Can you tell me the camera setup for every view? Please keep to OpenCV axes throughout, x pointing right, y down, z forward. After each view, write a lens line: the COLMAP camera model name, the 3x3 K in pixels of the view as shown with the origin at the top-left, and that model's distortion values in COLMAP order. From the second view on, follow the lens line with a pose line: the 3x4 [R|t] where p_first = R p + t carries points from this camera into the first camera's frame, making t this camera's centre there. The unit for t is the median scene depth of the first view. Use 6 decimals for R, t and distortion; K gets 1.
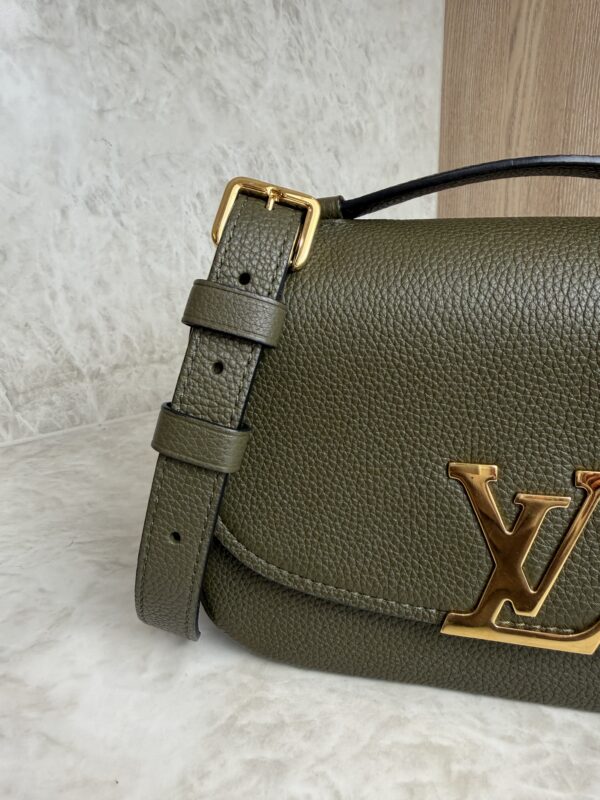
lens RADIAL K [[574.7, 0, 297.0], [0, 574.7, 356.8], [0, 0, 1]] dist [-0.013795, 0.012161]
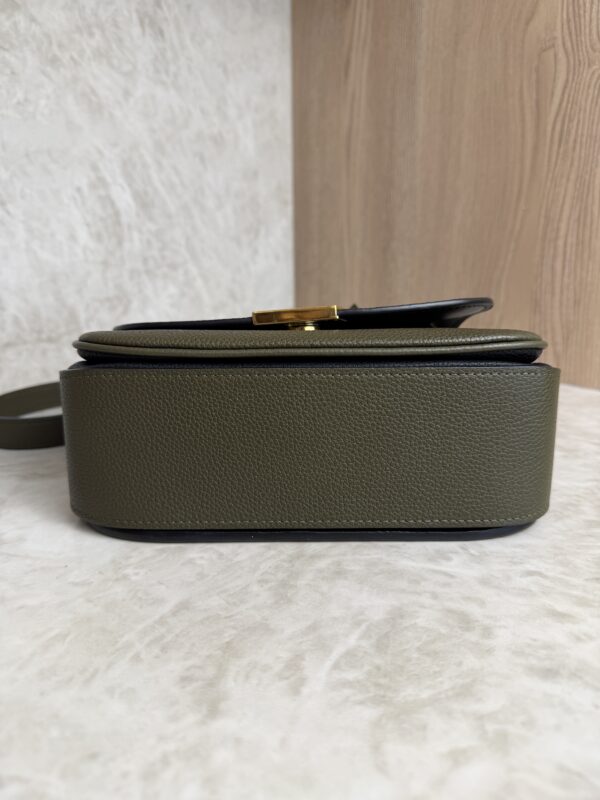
lens RADIAL K [[593.1, 0, 298.8], [0, 593.1, 399.6], [0, 0, 1]] dist [-0.045073, 0.016771]
pose [[0.976509, -0.048823, 0.209872, -0.013171], [0.045045, 0.998726, 0.022746, 0.121783], [-0.210715, -0.012758, 0.977464, -0.211312]]
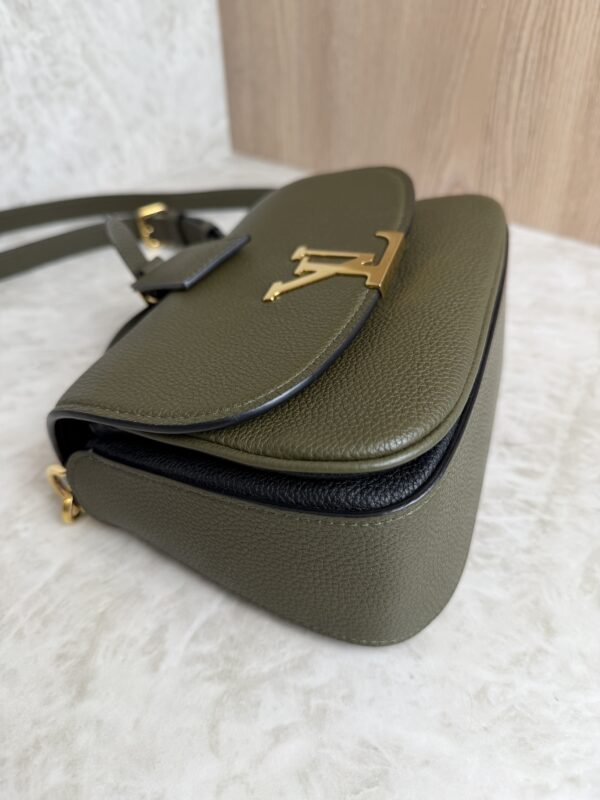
lens RADIAL K [[604.7, 0, 300.0], [0, 604.7, 400.0], [0, 0, 1]] dist [-0.072368, 0.031750]
pose [[0.967544, -0.161300, 0.194527, 0.114942], [0.068964, 0.909110, 0.410809, -0.048926], [-0.243110, -0.384060, 0.890727, -0.184105]]
